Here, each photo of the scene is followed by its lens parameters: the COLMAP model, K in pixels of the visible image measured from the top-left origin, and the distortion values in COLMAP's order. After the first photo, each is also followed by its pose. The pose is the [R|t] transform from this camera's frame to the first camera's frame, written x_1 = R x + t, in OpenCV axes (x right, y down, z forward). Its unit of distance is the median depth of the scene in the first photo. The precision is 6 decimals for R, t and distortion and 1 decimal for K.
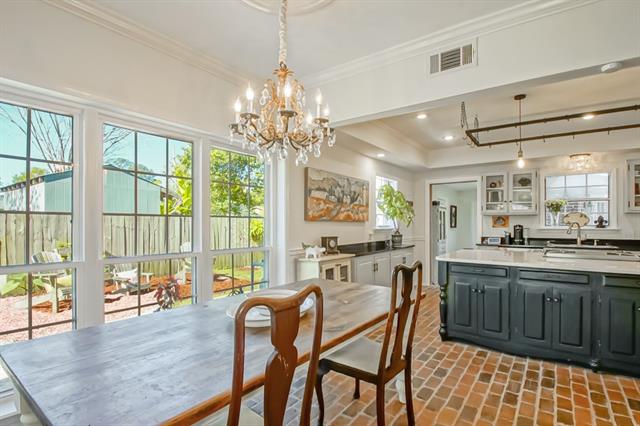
lens RADIAL K [[320.8, 0, 312.0], [0, 320.8, 222.1], [0, 0, 1]] dist [-0.011141, -0.001047]
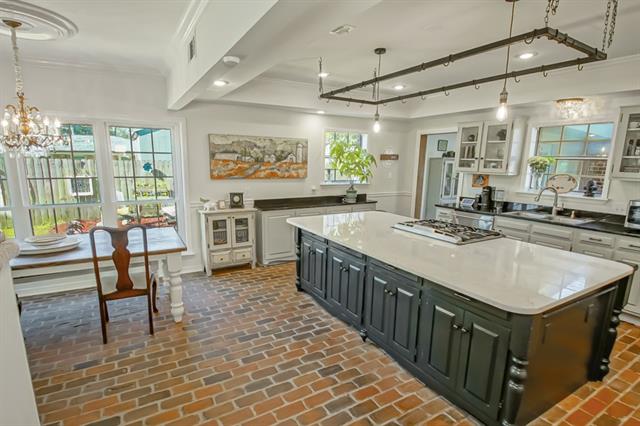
lens RADIAL K [[320.8, 0, 312.0], [0, 320.8, 222.1], [0, 0, 1]] dist [-0.011141, -0.001047]
pose [[0.921364, 0.087660, -0.378688, 0.645676], [-0.012799, 0.980552, 0.195842, -0.070549], [0.388491, -0.175595, 0.904567, 0.018350]]
